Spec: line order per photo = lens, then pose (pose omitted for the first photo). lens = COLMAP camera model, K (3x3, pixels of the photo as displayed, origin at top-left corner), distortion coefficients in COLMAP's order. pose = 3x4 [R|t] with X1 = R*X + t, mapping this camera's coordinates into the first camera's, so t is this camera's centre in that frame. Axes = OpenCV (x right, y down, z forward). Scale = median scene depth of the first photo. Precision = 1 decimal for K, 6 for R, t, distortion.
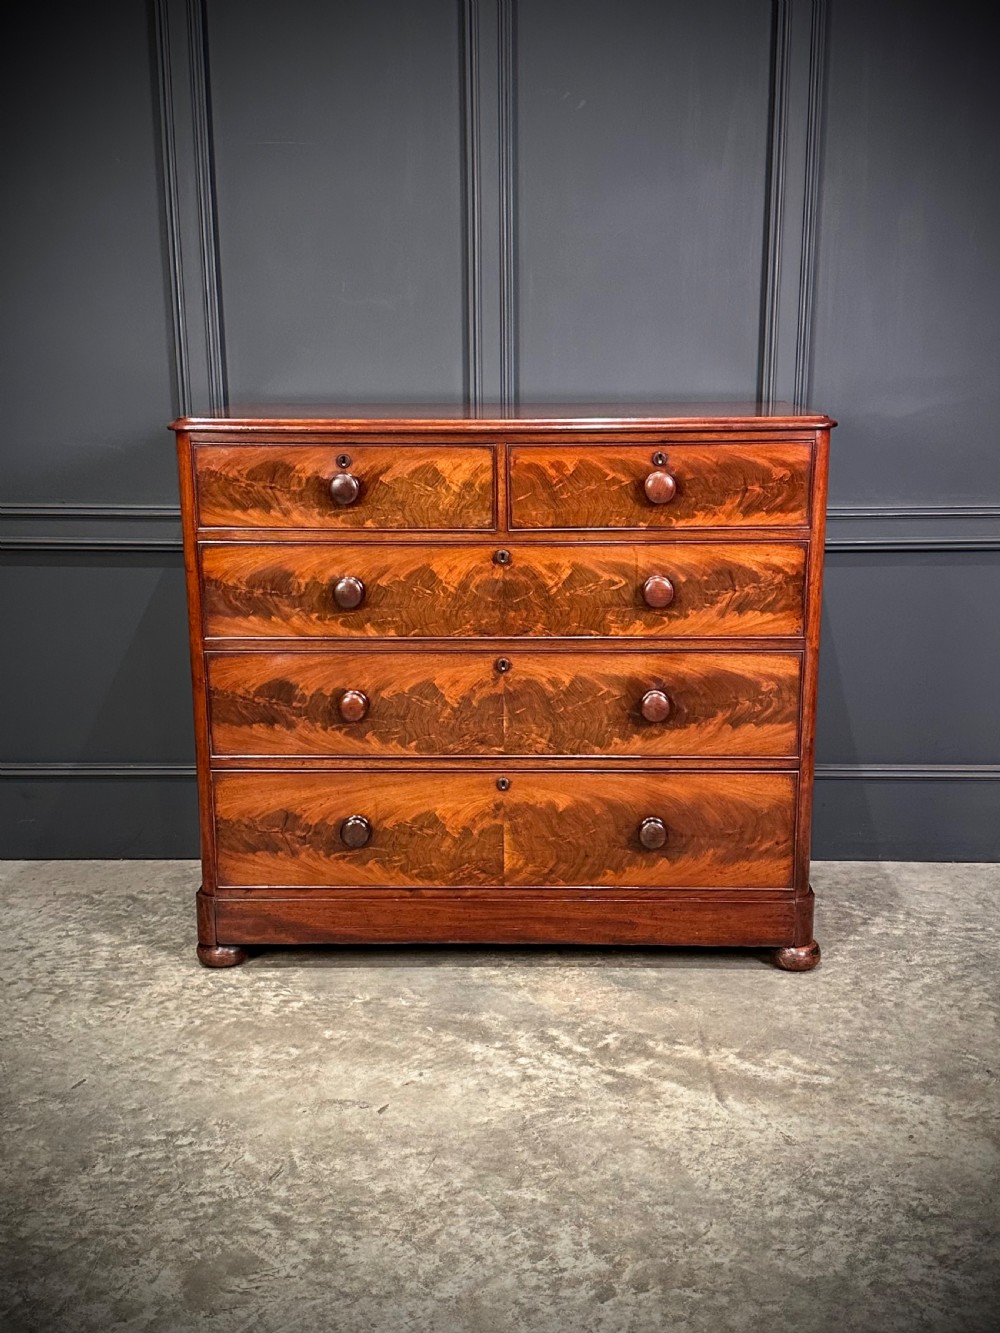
lens RADIAL K [[1415.1, 0, 516.1], [0, 1415.1, 669.9], [0, 0, 1]] dist [0.209705, -0.439408]
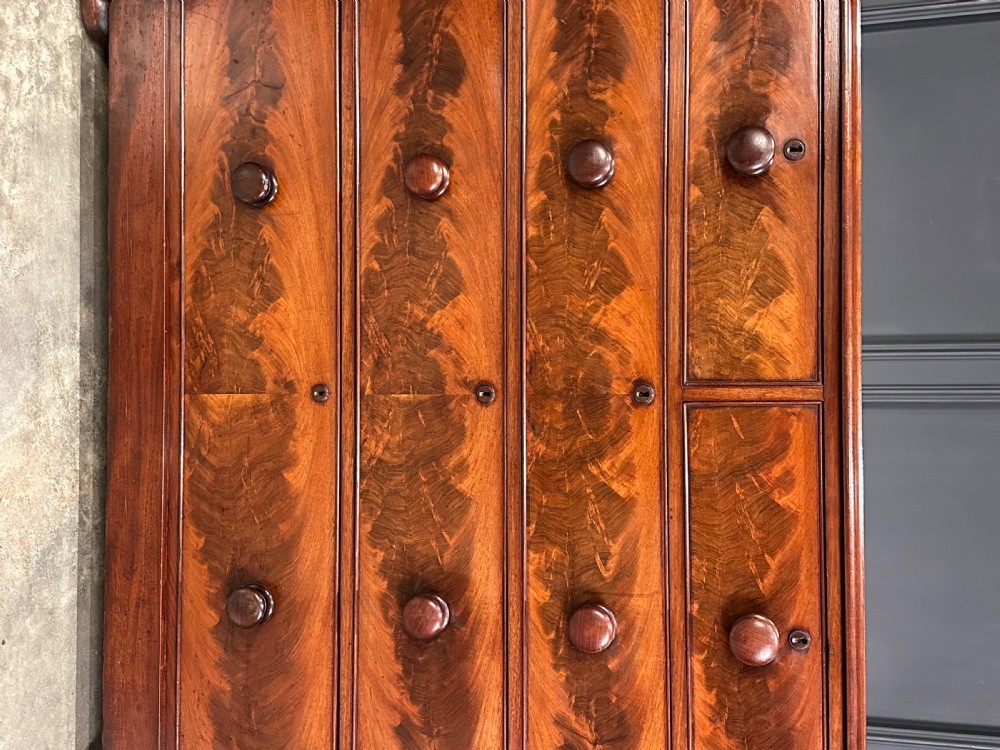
lens RADIAL K [[1033.0, 0, 498.5], [0, 1033.0, 382.1], [0, 0, 1]] dist [0.204359, -0.419438]
pose [[0.001141, 0.999997, 0.002143, -0.016409], [-0.998622, 0.001027, 0.052462, -0.036896], [0.052460, -0.002200, 0.998621, 0.509472]]
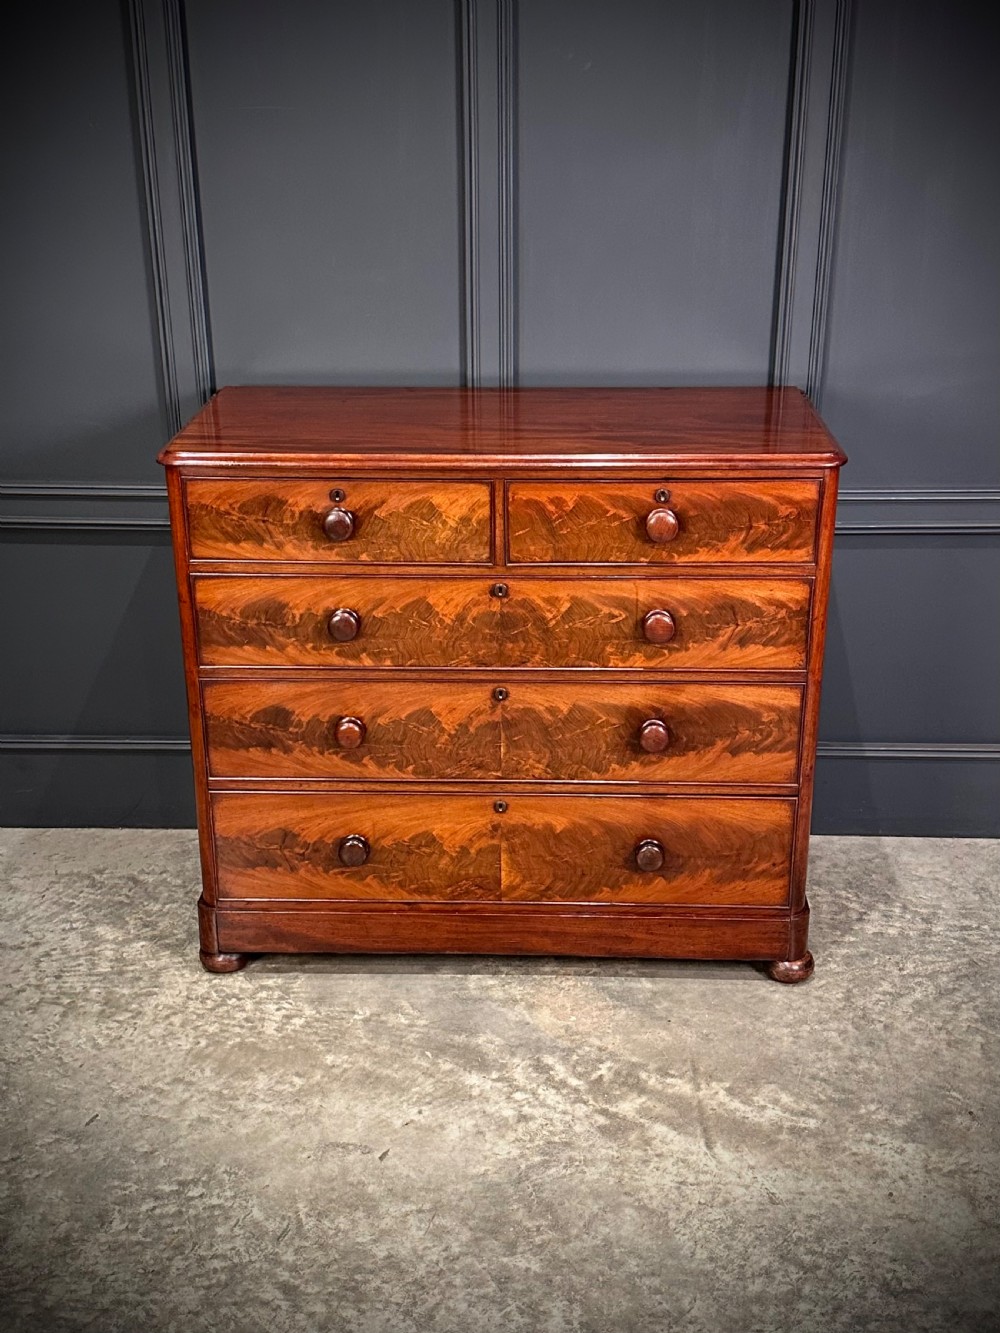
lens RADIAL K [[1491.4, 0, 497.5], [0, 1491.4, 666.0], [0, 0, 1]] dist [0.214544, -0.460587]
pose [[0.999907, 0.003946, -0.013065, 0.002210], [-0.001963, 0.988917, 0.148455, -0.181844], [0.013506, -0.148416, 0.988833, -0.028581]]
